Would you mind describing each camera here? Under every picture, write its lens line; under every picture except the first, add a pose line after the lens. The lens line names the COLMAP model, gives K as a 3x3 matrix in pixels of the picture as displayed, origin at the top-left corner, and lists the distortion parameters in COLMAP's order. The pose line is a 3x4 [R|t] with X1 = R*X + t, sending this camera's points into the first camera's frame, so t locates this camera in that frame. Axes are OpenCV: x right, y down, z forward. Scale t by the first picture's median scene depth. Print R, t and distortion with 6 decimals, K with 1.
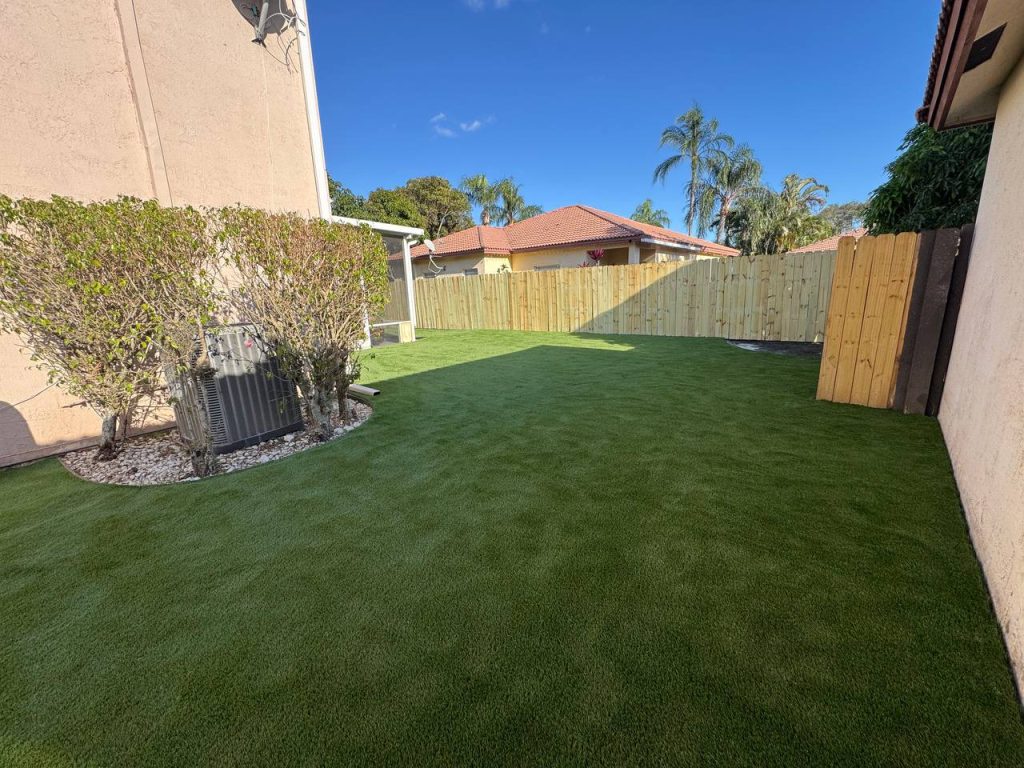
lens RADIAL K [[408.4, 0, 514.3], [0, 408.4, 388.8], [0, 0, 1]] dist [-0.005133, 0.000659]
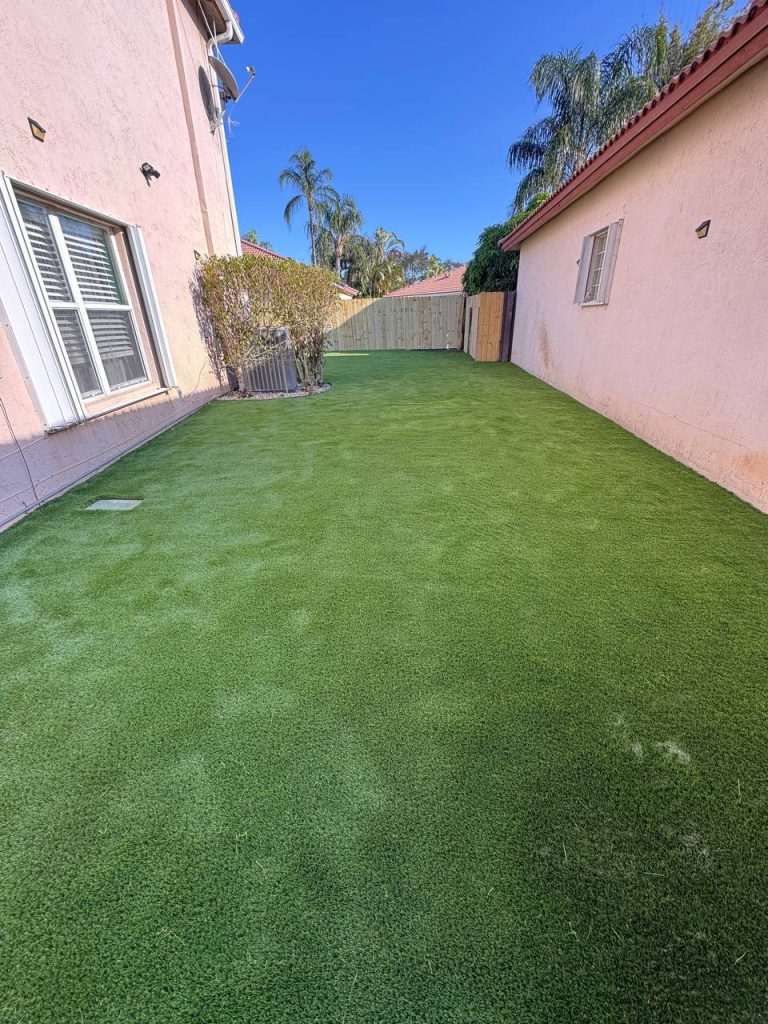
lens RADIAL K [[408.4, 0, 385.2], [0, 408.4, 512.2], [0, 0, 1]] dist [-0.005133, 0.000659]
pose [[0.805721, -0.235917, 0.543283, -0.217720], [0.131800, 0.965667, 0.223867, 0.048507], [-0.577444, -0.108770, 0.809152, -0.136949]]
